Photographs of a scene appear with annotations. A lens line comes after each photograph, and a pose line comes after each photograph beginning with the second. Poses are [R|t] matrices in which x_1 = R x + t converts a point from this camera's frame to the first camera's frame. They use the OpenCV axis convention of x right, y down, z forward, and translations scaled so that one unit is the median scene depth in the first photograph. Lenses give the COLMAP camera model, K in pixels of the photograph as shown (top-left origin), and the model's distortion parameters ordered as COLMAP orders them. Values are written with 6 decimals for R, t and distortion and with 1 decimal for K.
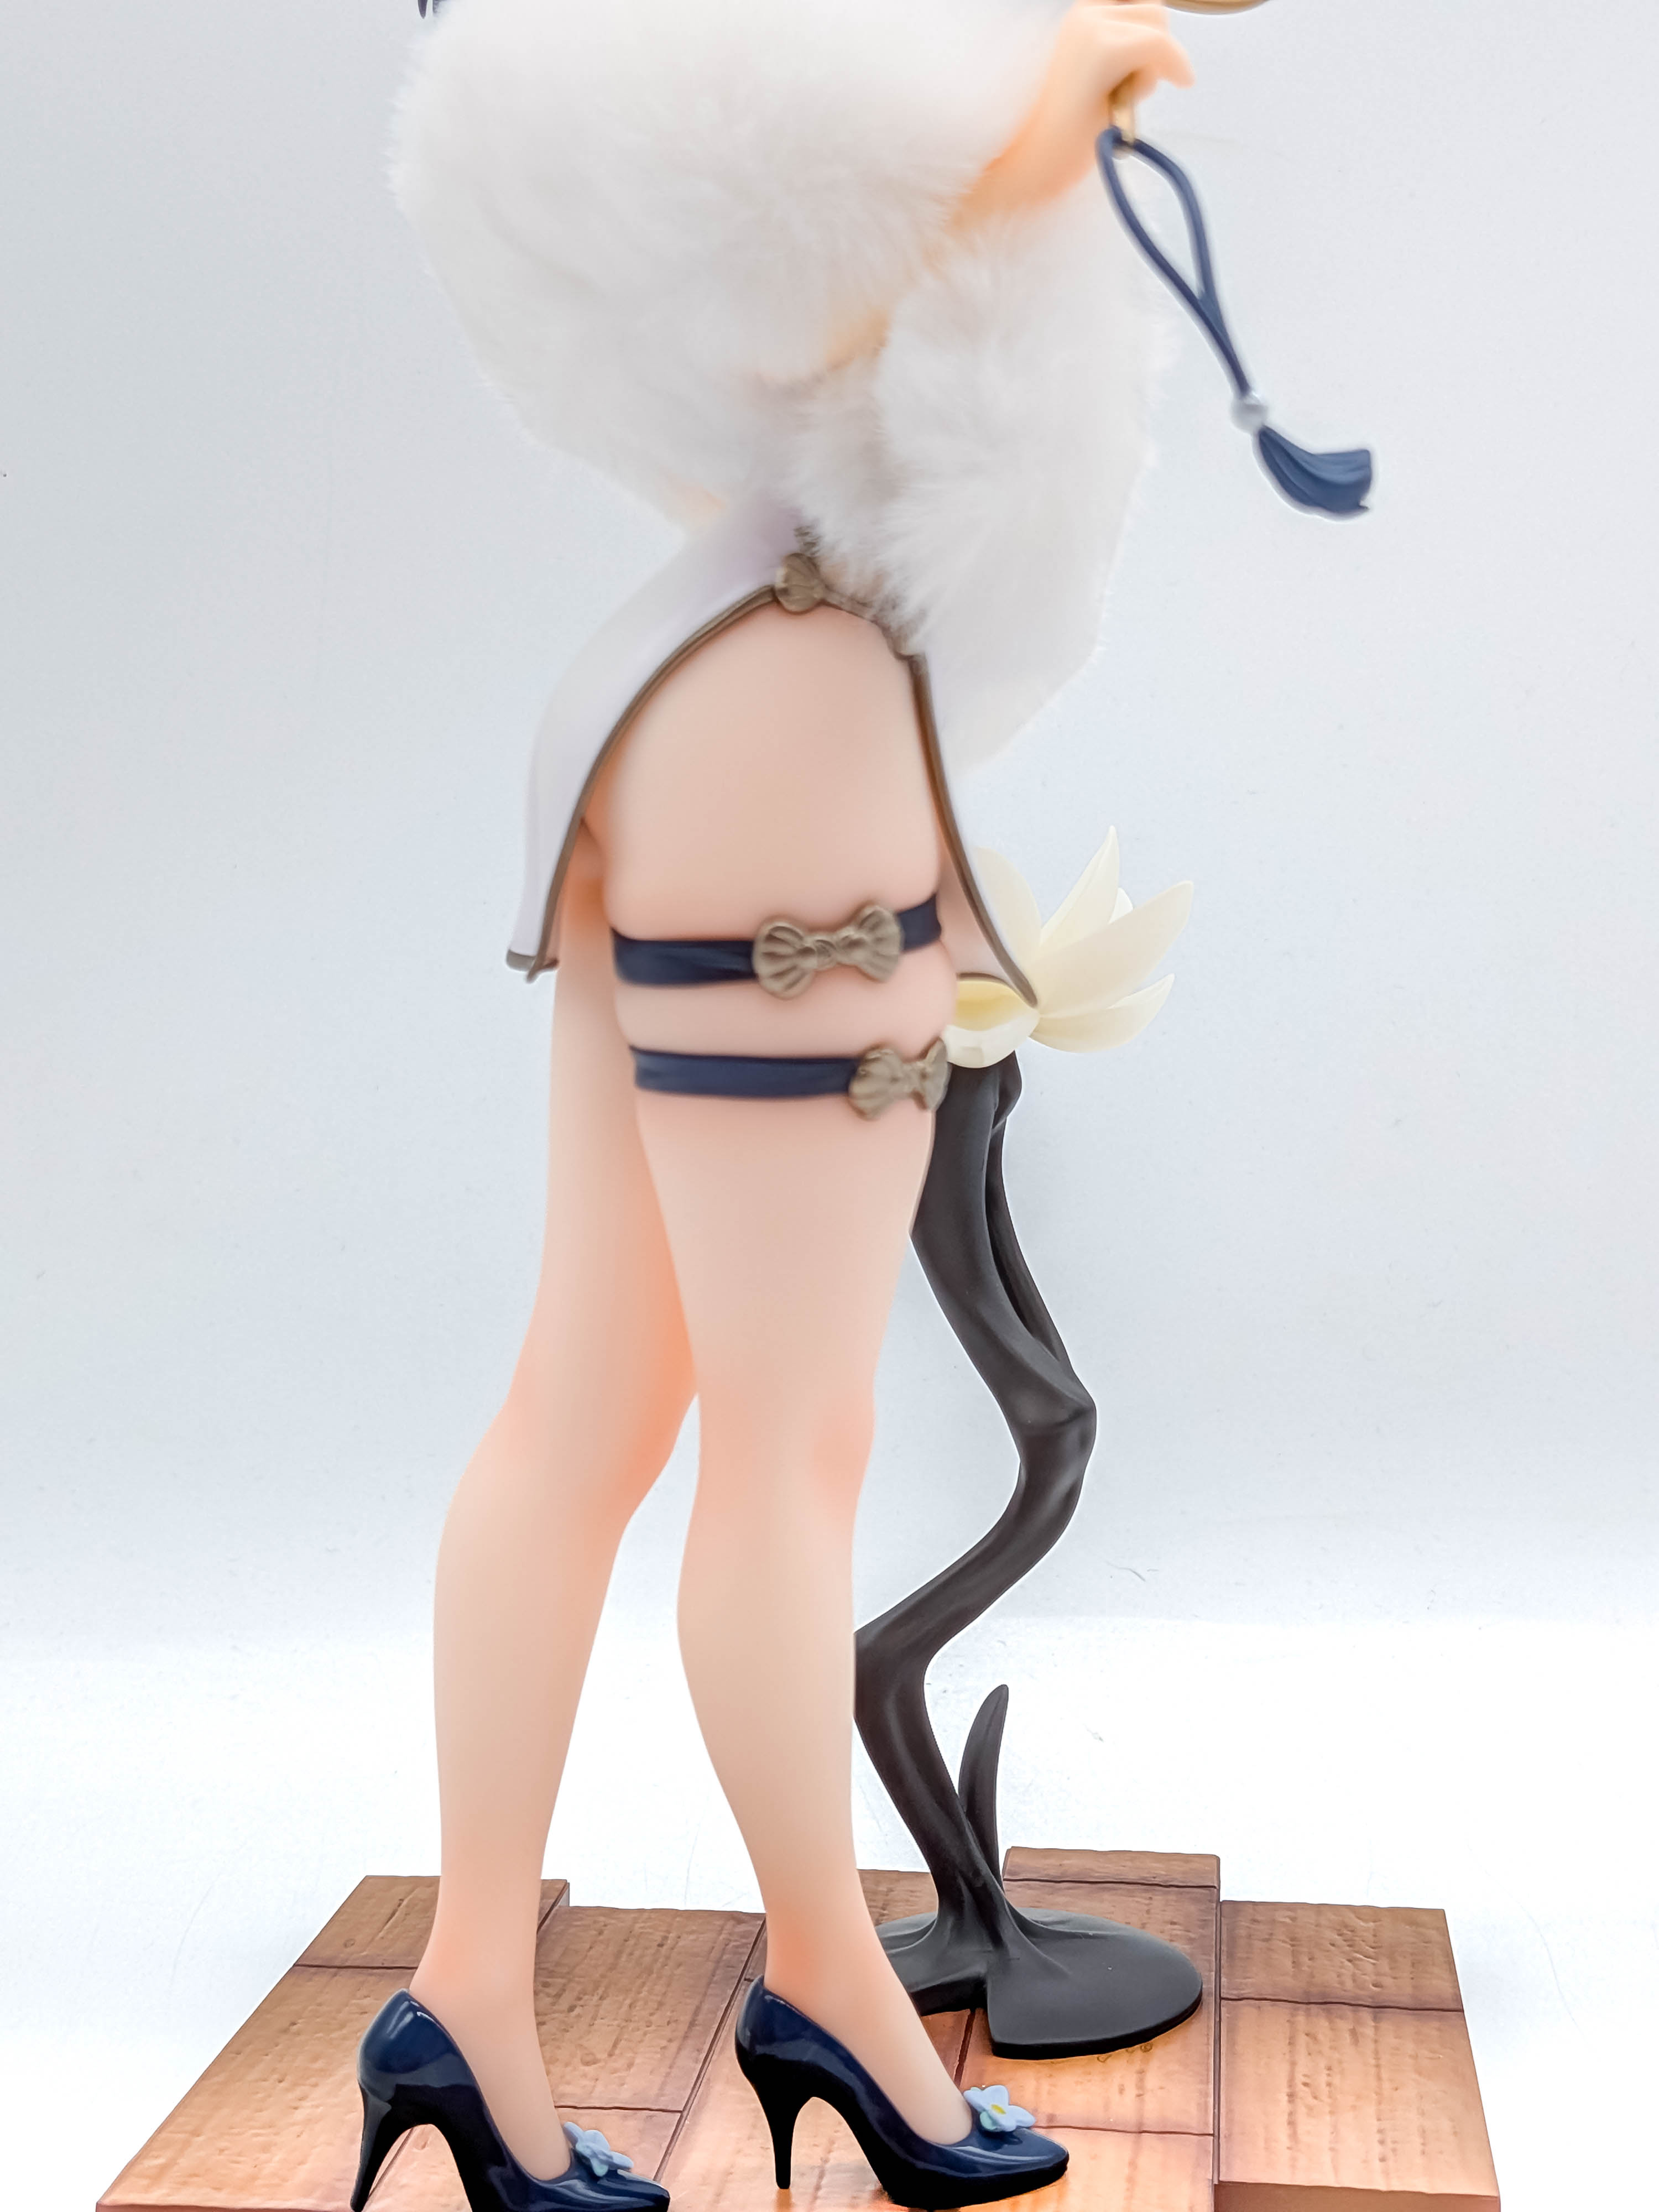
lens RADIAL K [[3341.0, 0, 831.5], [0, 3341.0, 1118.7], [0, 0, 1]] dist [0.079453, 0.000000]
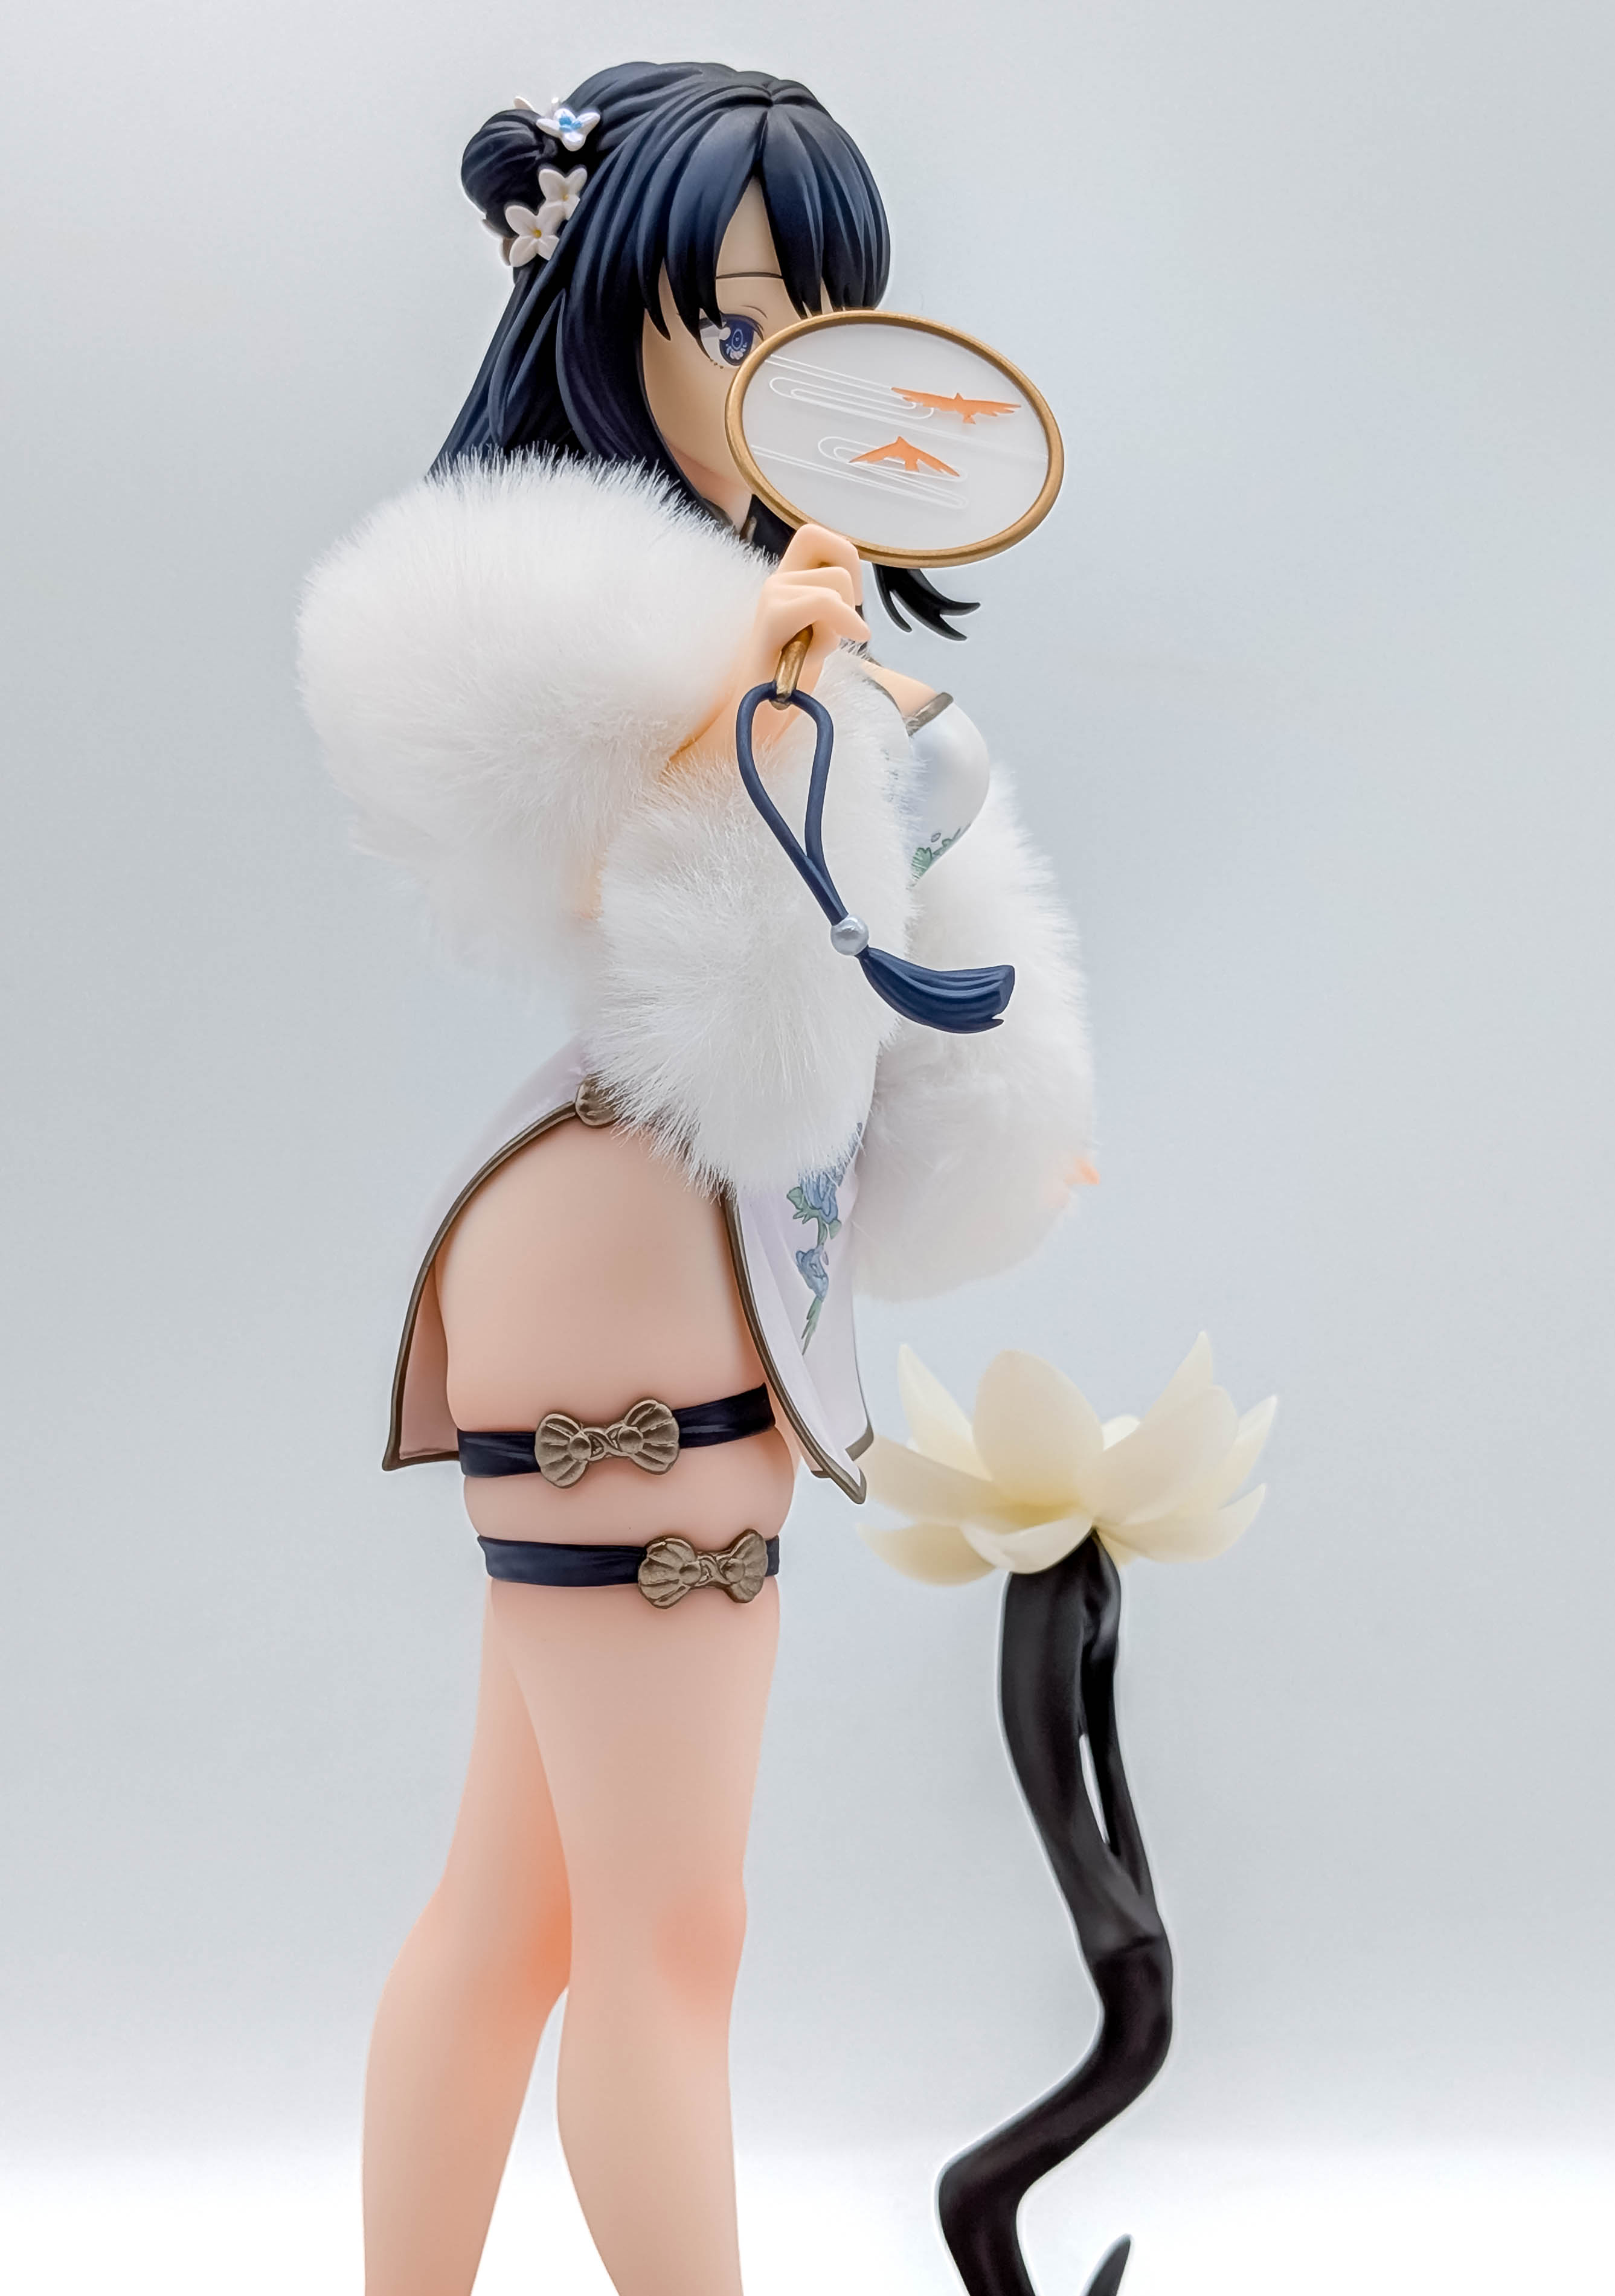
lens RADIAL K [[3671.9, 0, 816.5], [0, 3671.9, 1142.0], [0, 0, 1]] dist [0.045135, 0.000000]
pose [[0.940635, -0.015081, -0.339084, 0.452987], [-0.033715, 0.989920, -0.137554, 0.012419], [0.337741, 0.140821, 0.930645, -0.067606]]
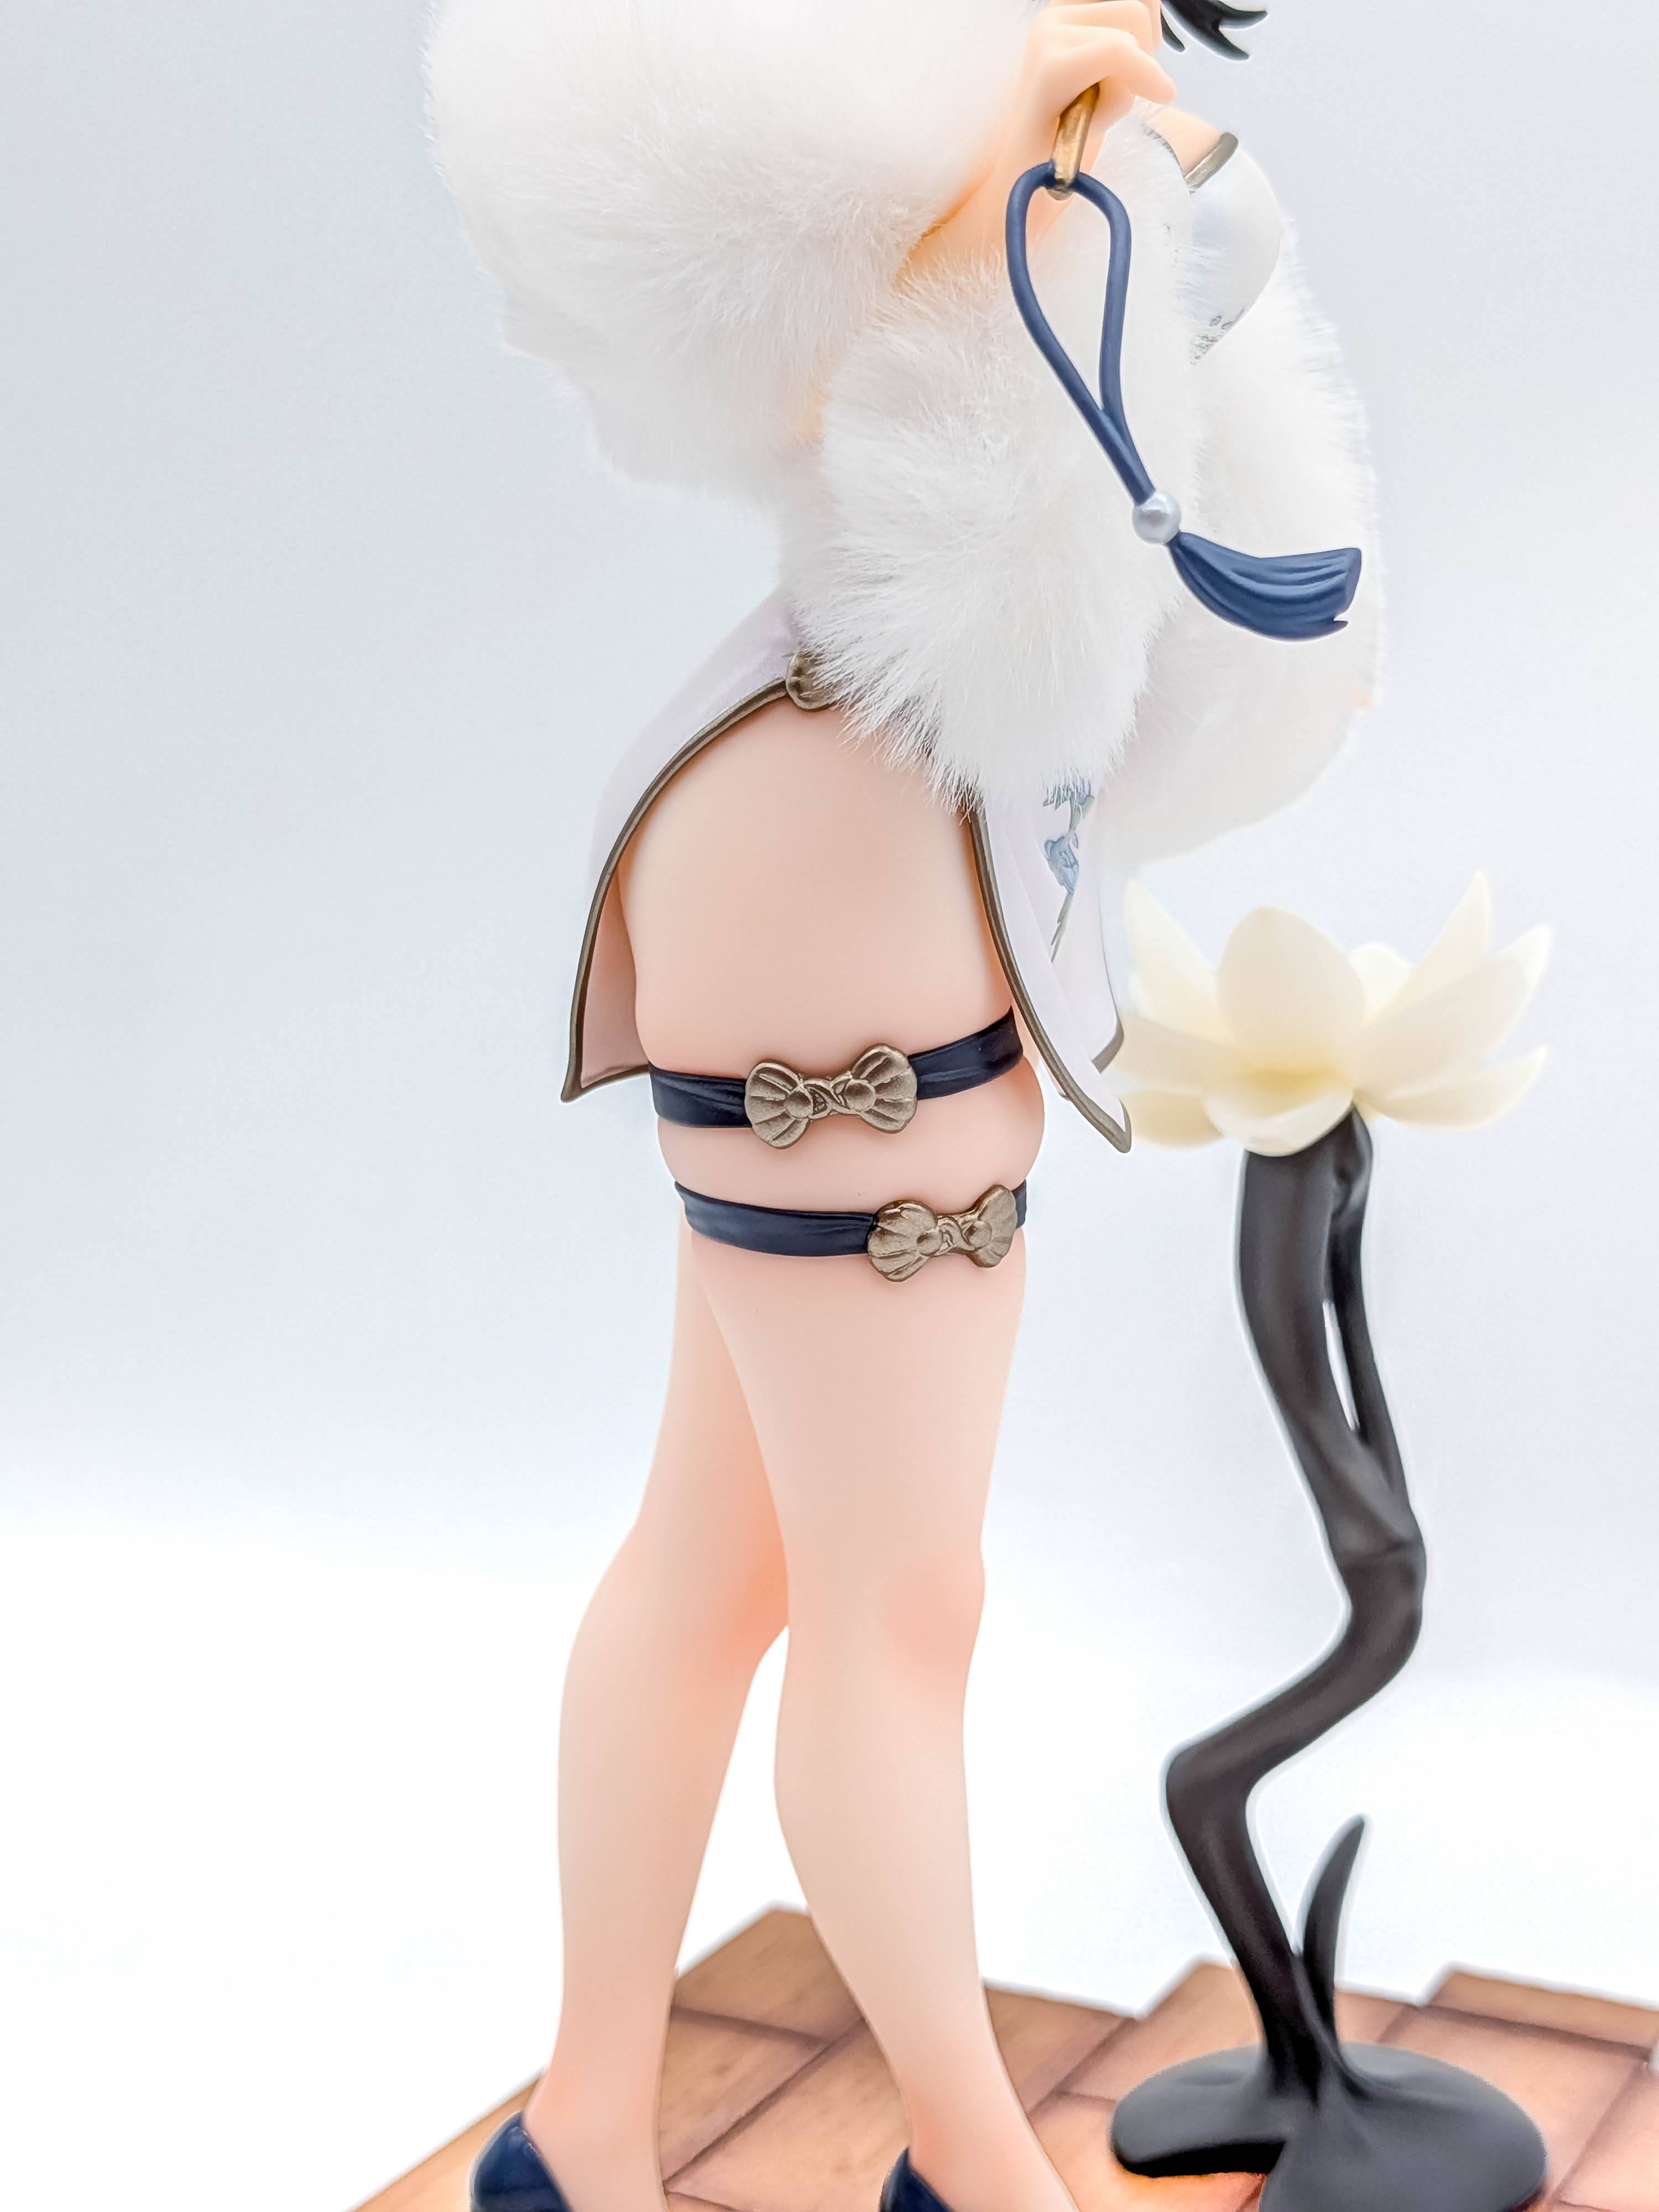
lens RADIAL K [[3341.0, 0, 885.8], [0, 3341.0, 1164.0], [0, 0, 1]] dist [0.079453, 0.000000]
pose [[0.939027, 0.058008, -0.338914, 0.312512], [-0.030460, 0.995825, 0.086049, -0.108638], [0.342491, -0.070479, 0.936874, 0.173613]]
